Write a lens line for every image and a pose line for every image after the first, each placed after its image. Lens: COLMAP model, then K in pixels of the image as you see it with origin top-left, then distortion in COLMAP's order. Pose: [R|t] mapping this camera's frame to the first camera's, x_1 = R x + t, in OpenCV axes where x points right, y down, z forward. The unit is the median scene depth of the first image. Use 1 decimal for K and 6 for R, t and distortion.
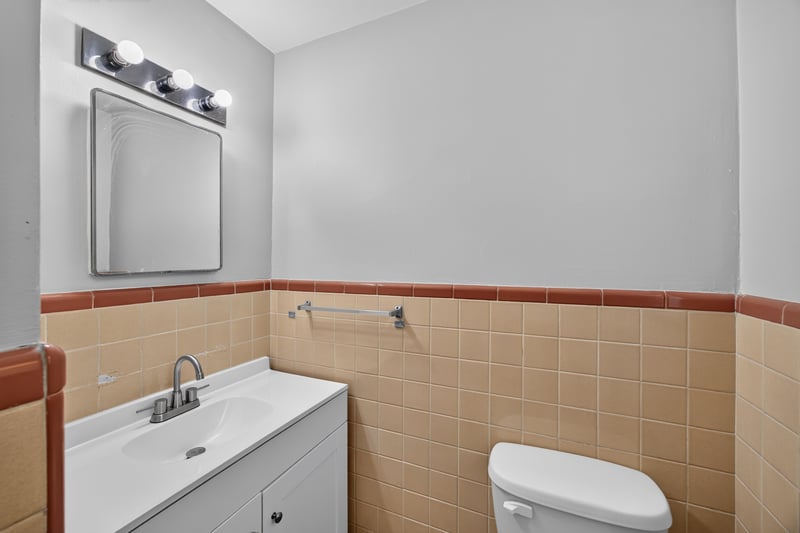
lens RADIAL K [[308.3, 0, 398.3], [0, 308.3, 261.5], [0, 0, 1]] dist [-0.027345, 0.009336]
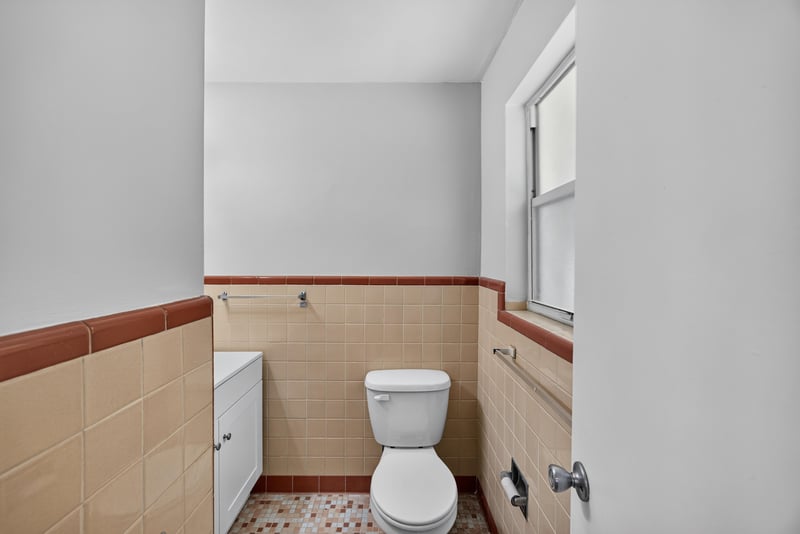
lens RADIAL K [[308.3, 0, 398.3], [0, 308.3, 262.0], [0, 0, 1]] dist [-0.027345, 0.009336]
pose [[0.909369, -0.000711, 0.415990, -0.192460], [-0.003992, 0.999938, 0.010436, -0.010021], [-0.415971, -0.011151, 0.909309, -0.488148]]
